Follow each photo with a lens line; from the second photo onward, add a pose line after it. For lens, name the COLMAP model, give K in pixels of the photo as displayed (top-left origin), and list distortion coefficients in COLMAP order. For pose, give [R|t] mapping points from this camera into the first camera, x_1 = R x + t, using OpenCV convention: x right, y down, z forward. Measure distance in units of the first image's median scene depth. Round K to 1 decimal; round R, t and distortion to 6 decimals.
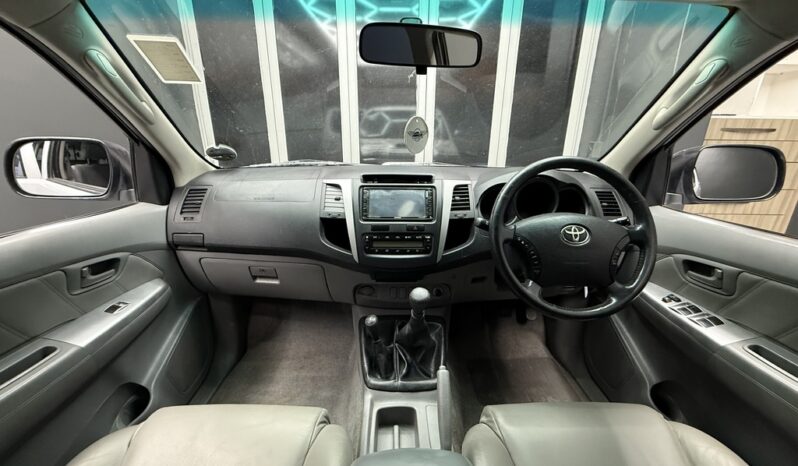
lens RADIAL K [[317.7, 0, 396.9], [0, 317.7, 231.0], [0, 0, 1]] dist [-0.001230, -0.000111]
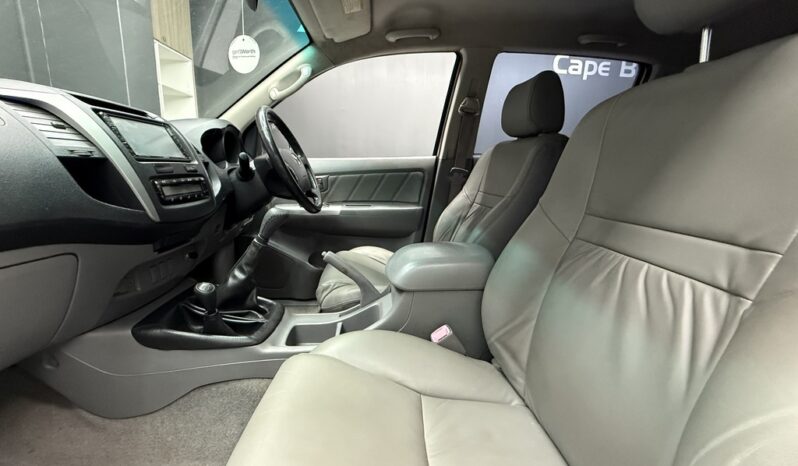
lens RADIAL K [[317.7, 0, 396.9], [0, 317.7, 231.0], [0, 0, 1]] dist [-0.001230, -0.000111]
pose [[-0.031337, -0.219382, 0.975136, -0.881146], [0.237873, 0.945946, 0.220459, 0.098586], [-0.970791, 0.238867, 0.022542, 0.514457]]
